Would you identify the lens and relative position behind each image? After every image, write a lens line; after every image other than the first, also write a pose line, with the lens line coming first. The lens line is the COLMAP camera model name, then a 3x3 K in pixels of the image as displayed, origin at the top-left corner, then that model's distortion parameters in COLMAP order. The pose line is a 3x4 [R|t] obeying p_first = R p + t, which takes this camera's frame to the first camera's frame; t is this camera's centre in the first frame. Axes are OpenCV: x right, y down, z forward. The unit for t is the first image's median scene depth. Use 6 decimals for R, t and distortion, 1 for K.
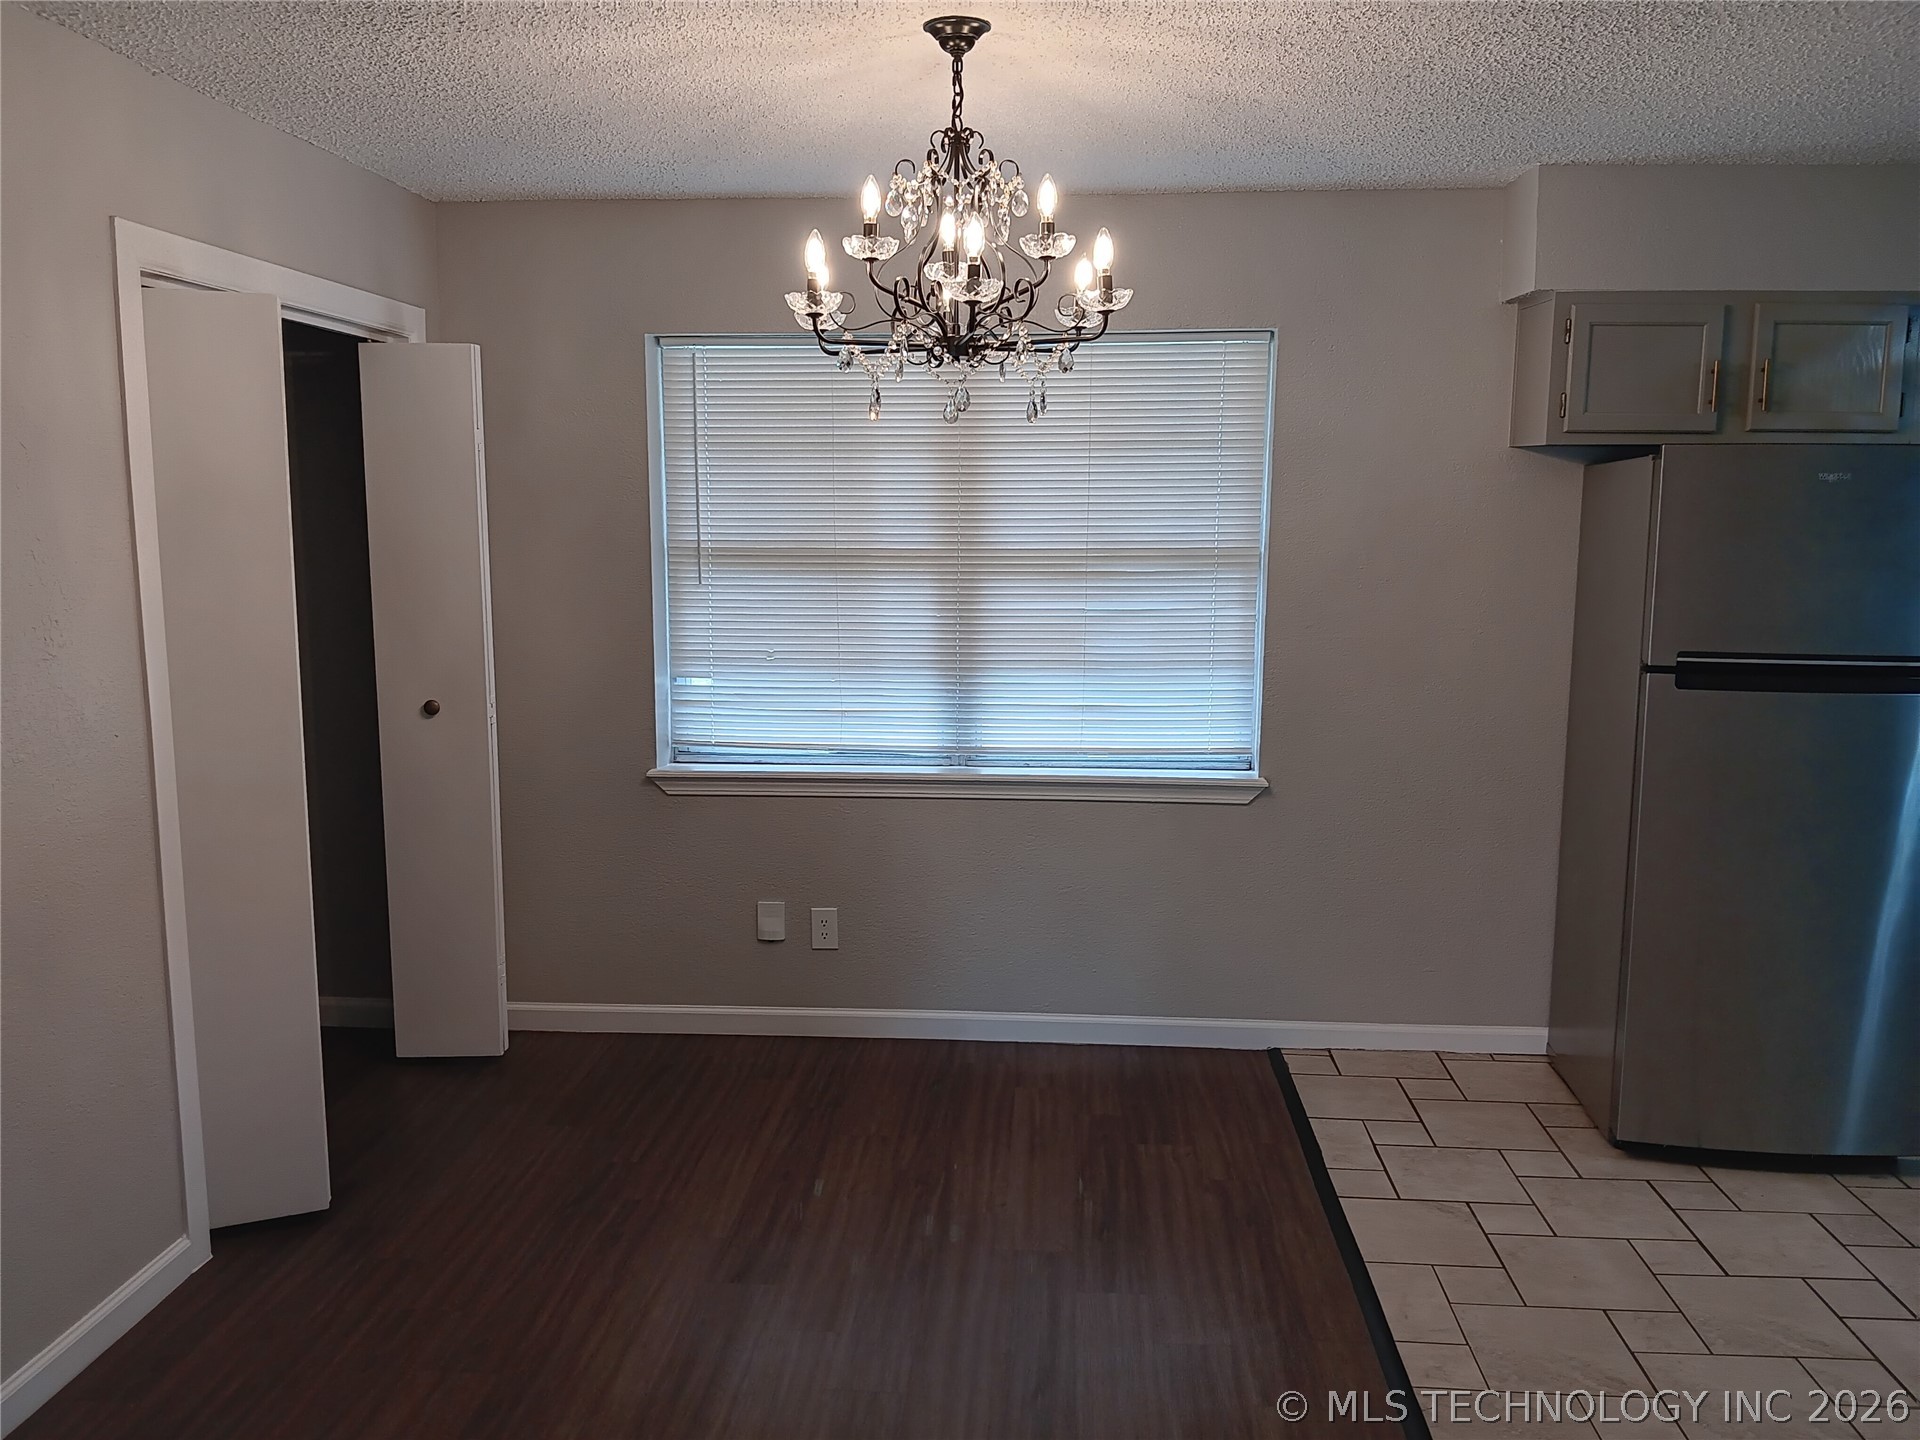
lens RADIAL K [[1478.9, 0, 960.0], [0, 1478.9, 720.0], [0, 0, 1]] dist [0.060654, -0.124450]
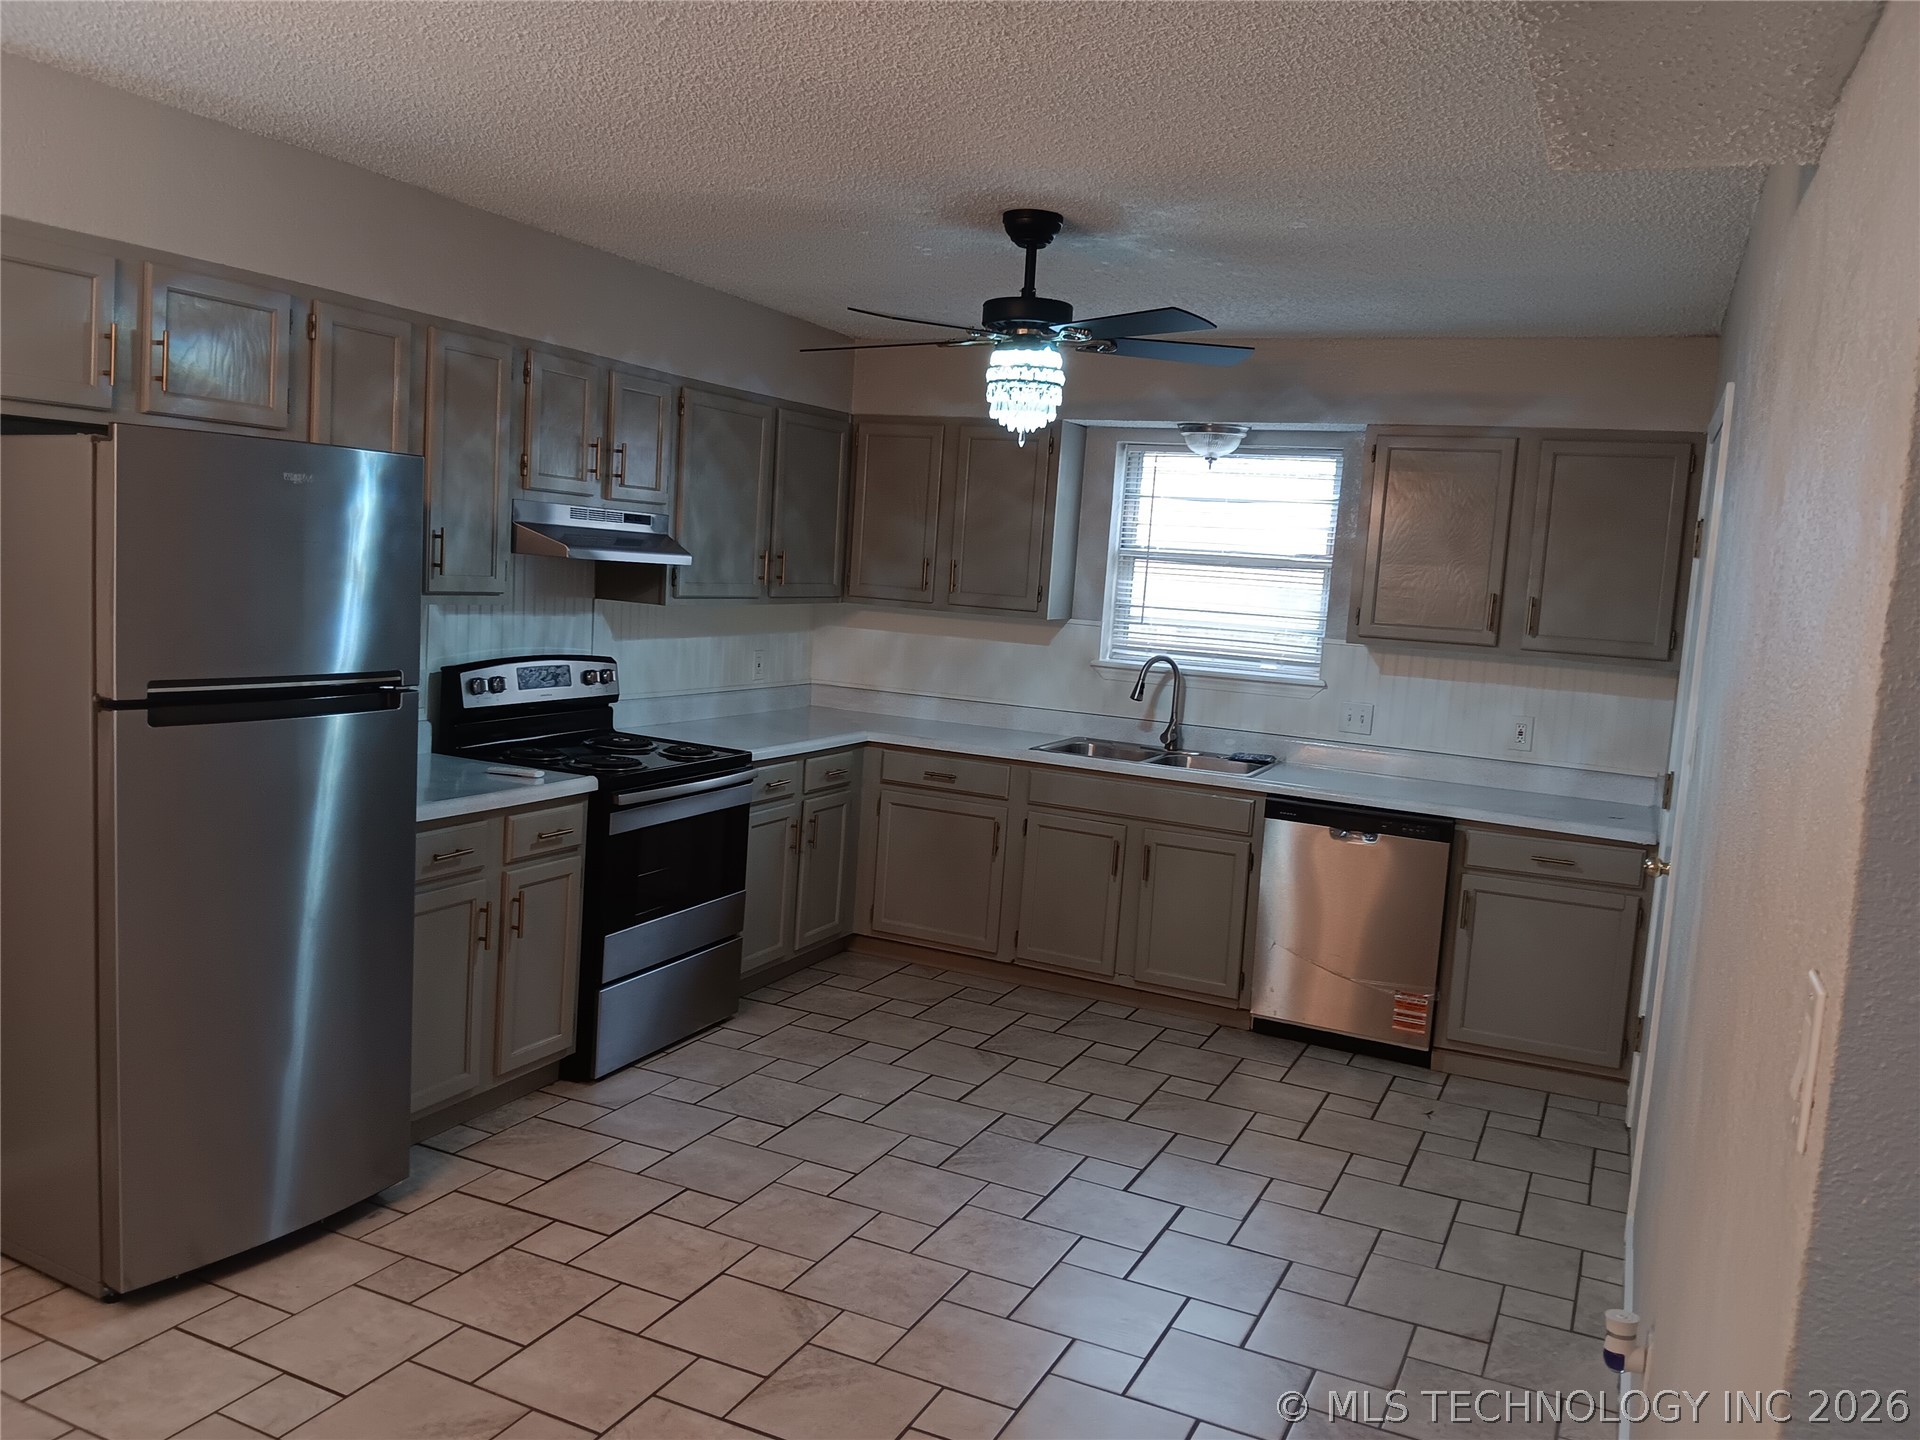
lens RADIAL K [[1478.9, 0, 960.0], [0, 1478.9, 720.0], [0, 0, 1]] dist [0.060654, -0.124450]
pose [[0.352776, -0.082666, 0.932049, -0.109755], [0.066243, 0.995797, 0.063247, -0.042799], [-0.933360, 0.039430, 0.356769, 0.271798]]
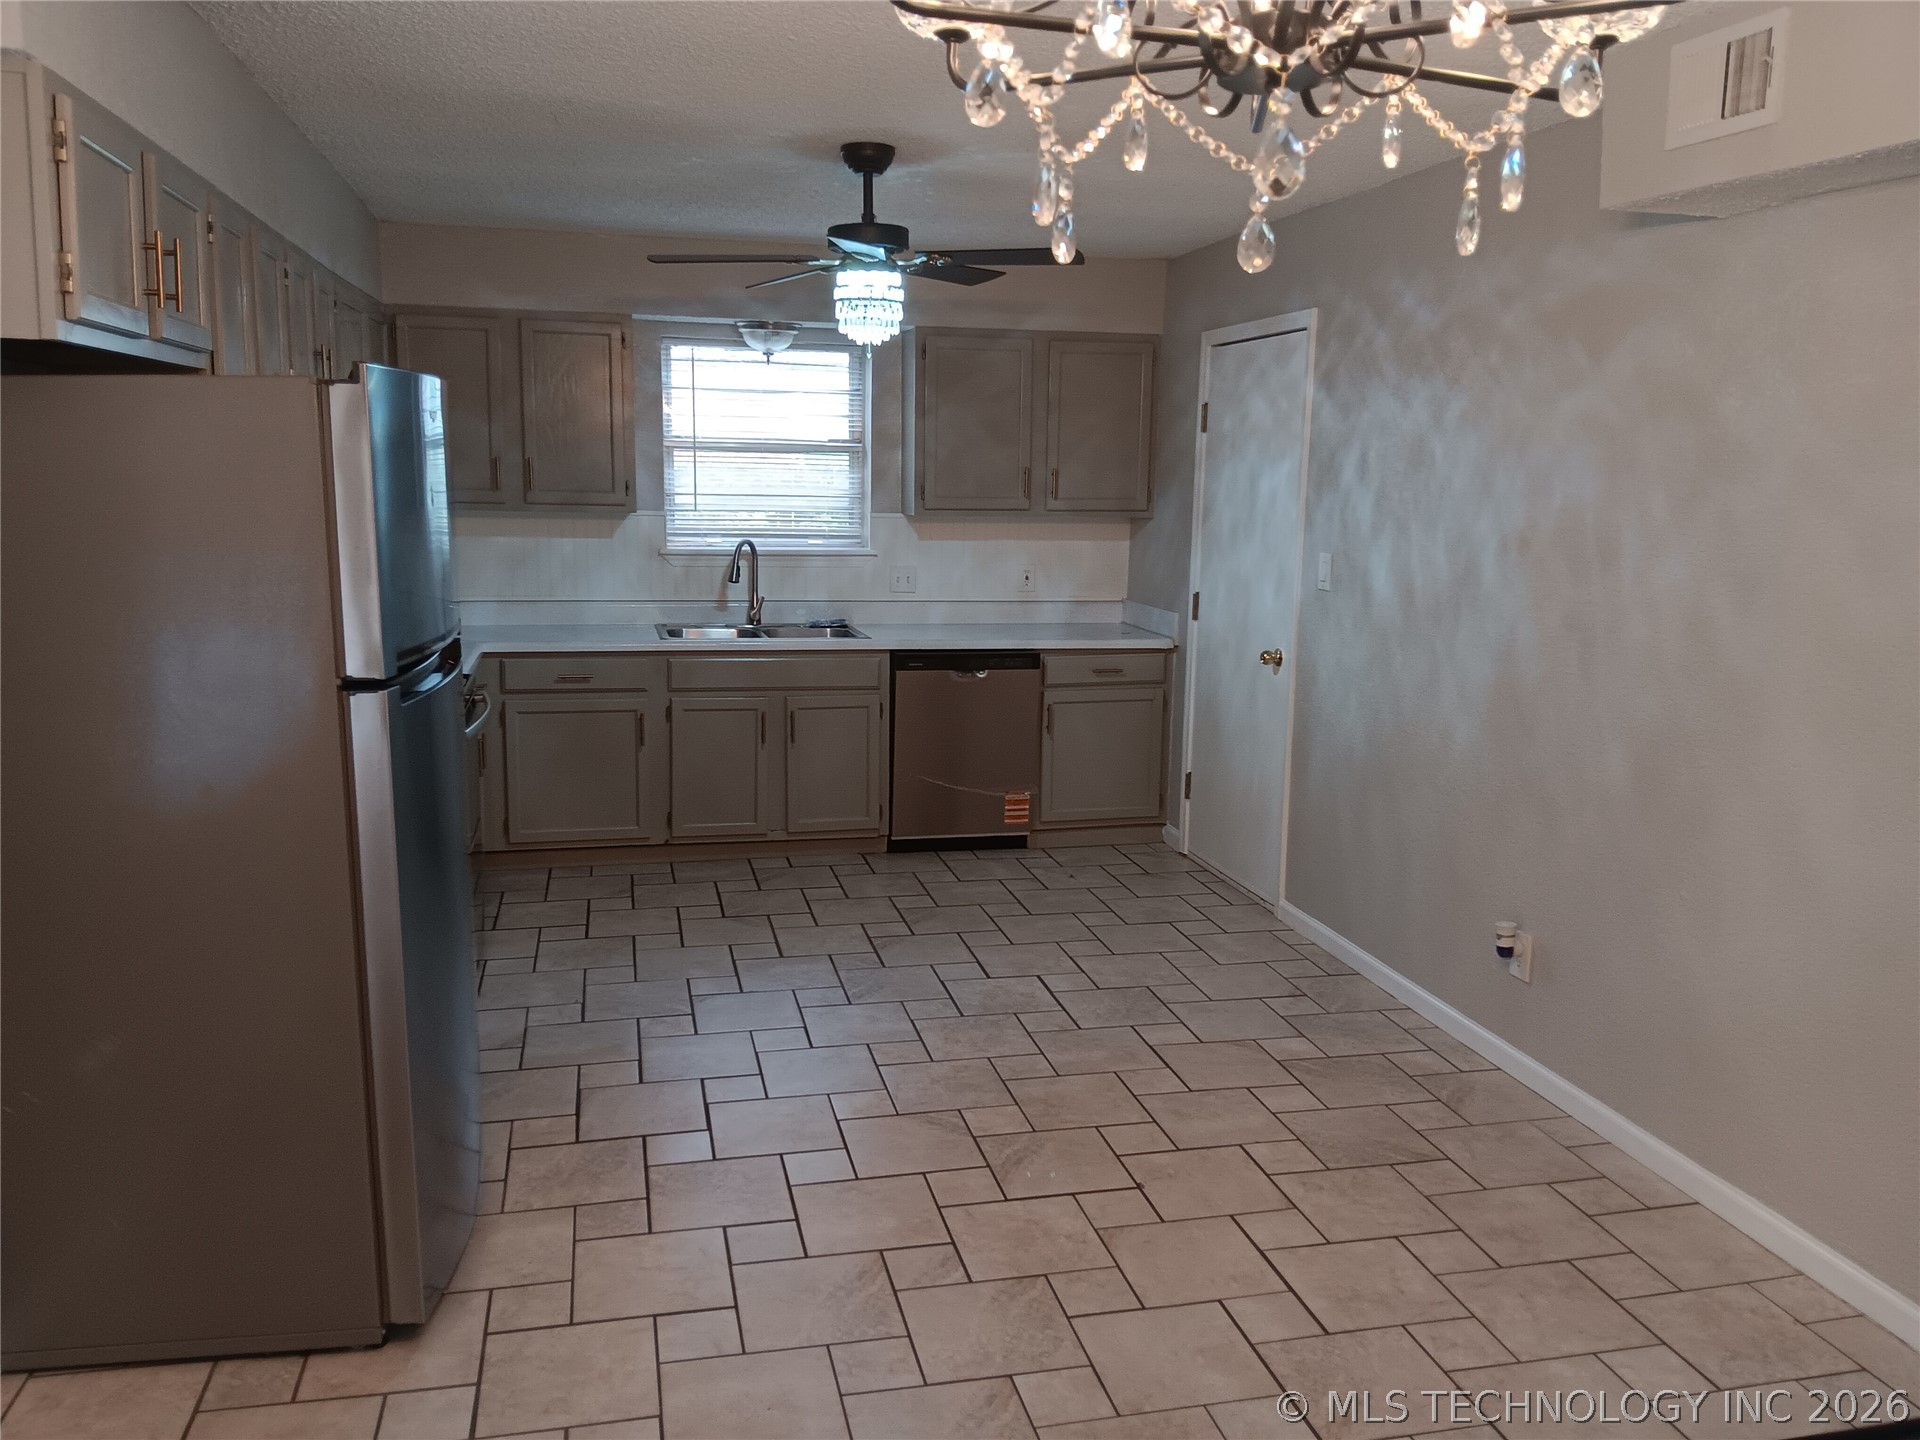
lens RADIAL K [[1466.1, 0, 960.0], [0, 1466.1, 720.0], [0, 0, 1]] dist [0.110521, -0.291531]
pose [[-0.300332, -0.171921, 0.938213, -0.259077], [0.114749, 0.969966, 0.214472, -0.127150], [-0.946907, 0.172072, -0.271584, 0.868868]]
